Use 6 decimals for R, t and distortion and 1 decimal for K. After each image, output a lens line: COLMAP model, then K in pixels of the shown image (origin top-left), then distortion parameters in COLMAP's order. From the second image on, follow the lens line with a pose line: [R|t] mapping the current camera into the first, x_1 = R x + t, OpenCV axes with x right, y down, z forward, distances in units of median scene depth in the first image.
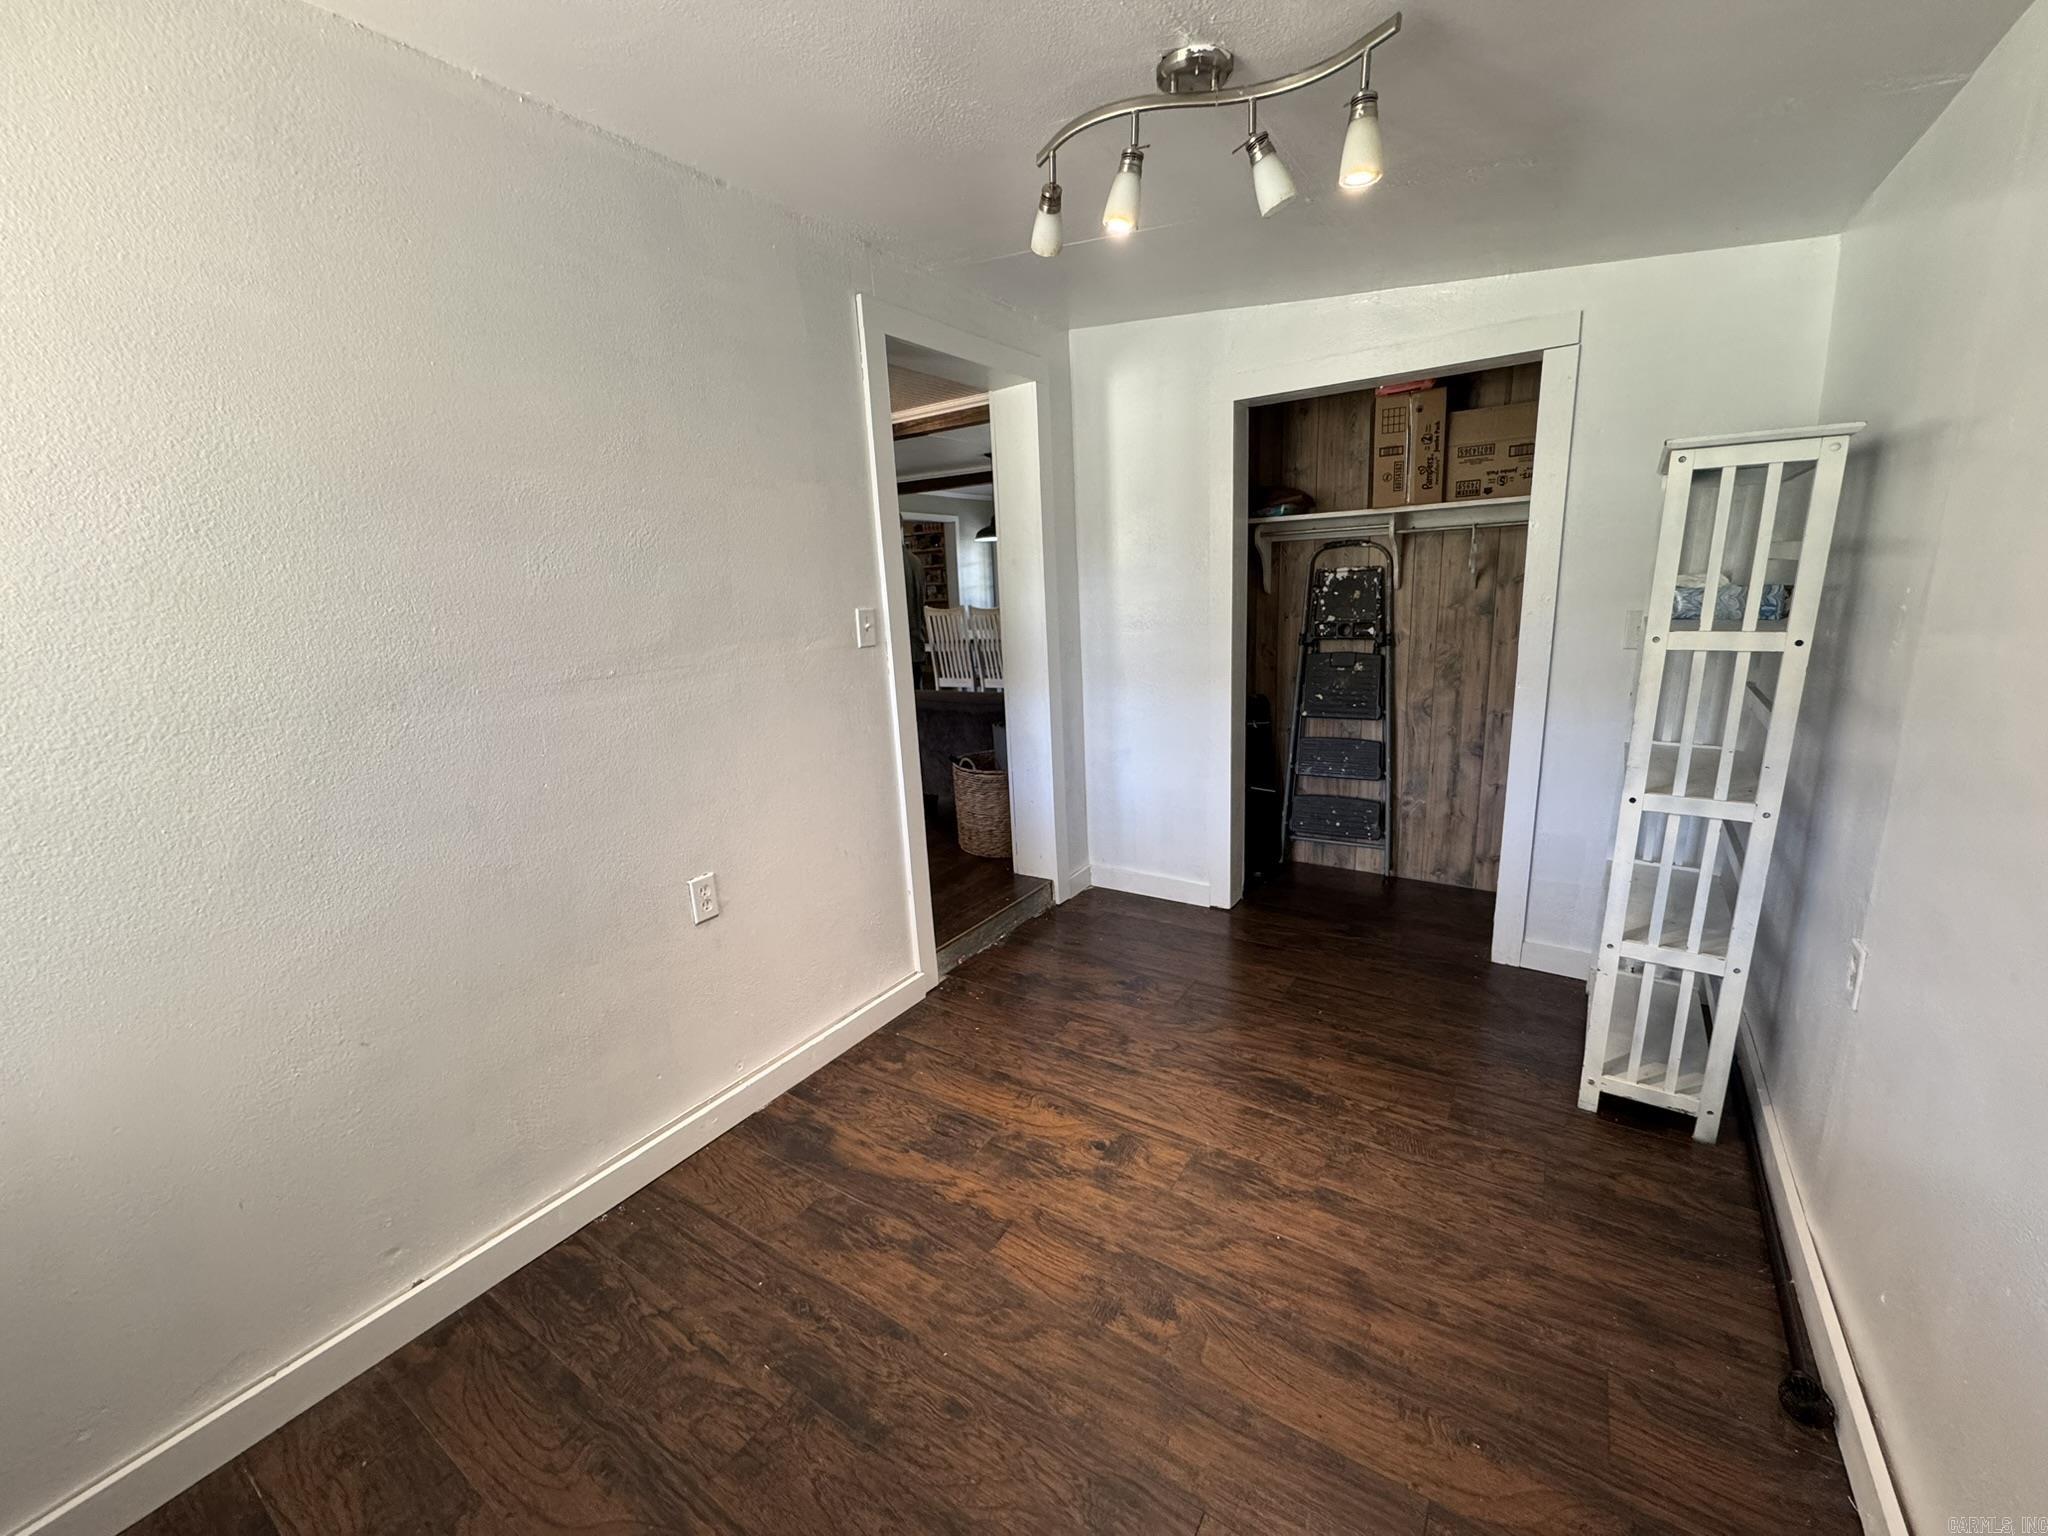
lens RADIAL K [[820.0, 0, 1025.7], [0, 820.0, 773.0], [0, 0, 1]] dist [-0.002535, 0.000218]
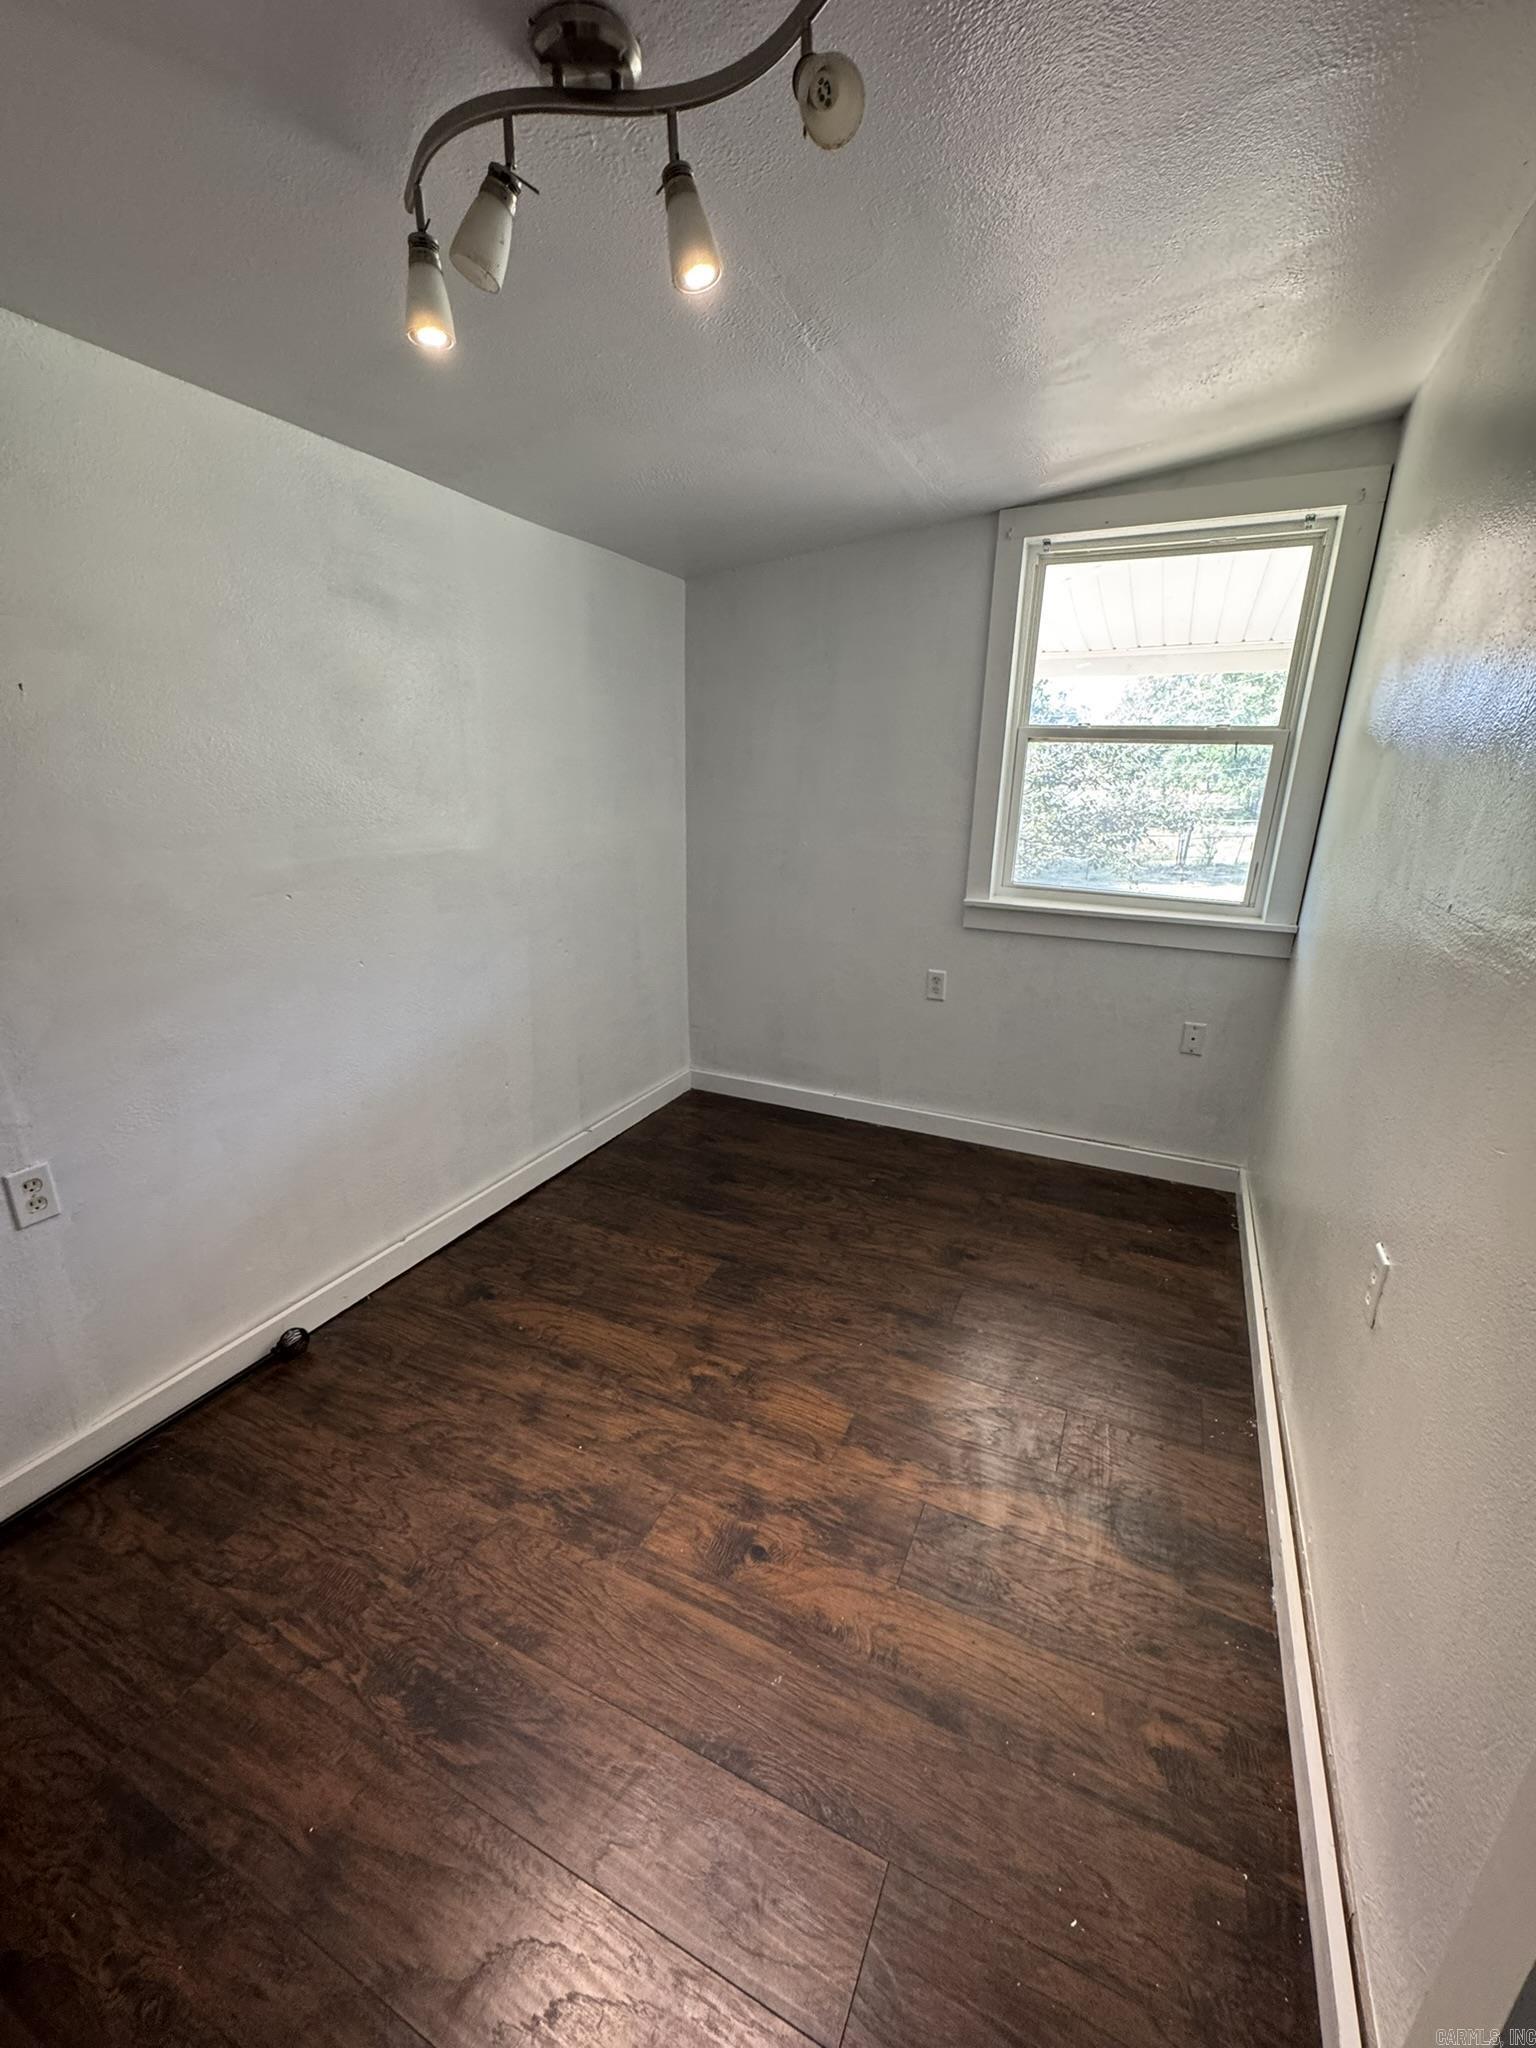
lens RADIAL K [[820.0, 0, 768.9], [0, 820.0, 1027.3], [0, 0, 1]] dist [-0.002535, 0.000218]
pose [[-0.990293, 0.075528, -0.116683, 0.144538], [0.003712, 0.853550, 0.520997, -0.385138], [0.138945, 0.515507, -0.845545, 1.519468]]
